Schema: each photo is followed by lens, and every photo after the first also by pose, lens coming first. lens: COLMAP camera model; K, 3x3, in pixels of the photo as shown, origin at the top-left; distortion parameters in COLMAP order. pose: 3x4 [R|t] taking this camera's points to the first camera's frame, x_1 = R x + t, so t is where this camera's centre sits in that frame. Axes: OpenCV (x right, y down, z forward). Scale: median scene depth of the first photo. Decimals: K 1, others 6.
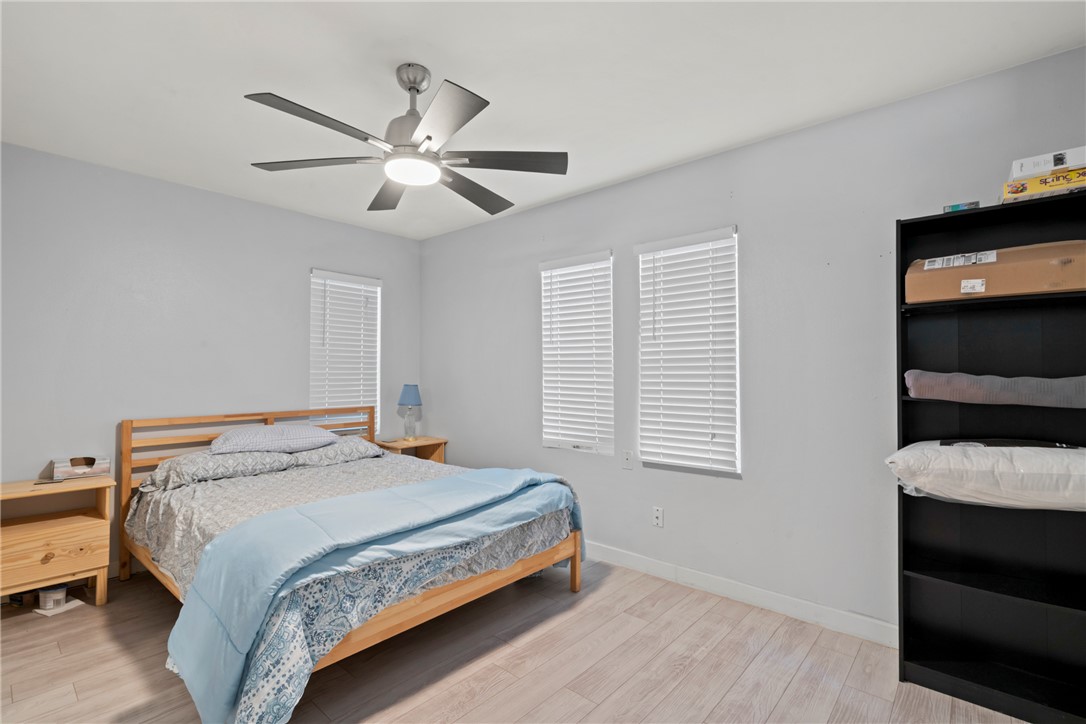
lens RADIAL K [[491.8, 0, 535.6], [0, 491.8, 365.2], [0, 0, 1]] dist [-0.003075, 0.000163]
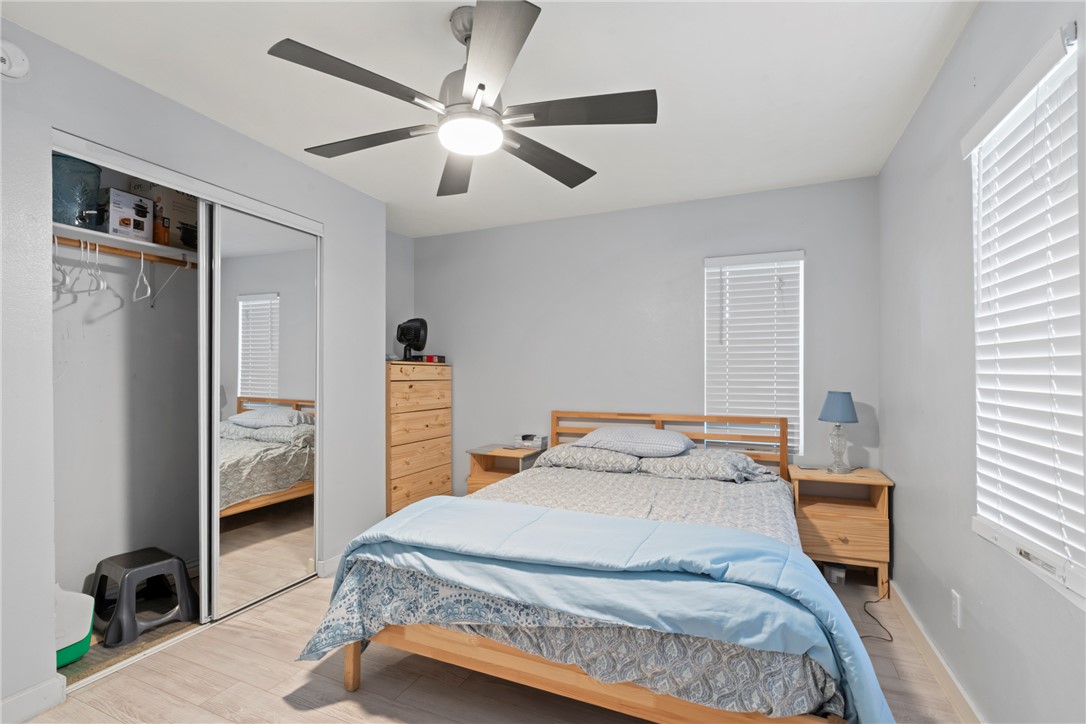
lens RADIAL K [[491.8, 0, 535.6], [0, 491.8, 365.2], [0, 0, 1]] dist [-0.003075, 0.000163]
pose [[0.297444, -0.019754, -0.954535, 0.520945], [0.016565, 0.999742, -0.015527, 0.012370], [0.954596, -0.011194, 0.297694, 0.723053]]
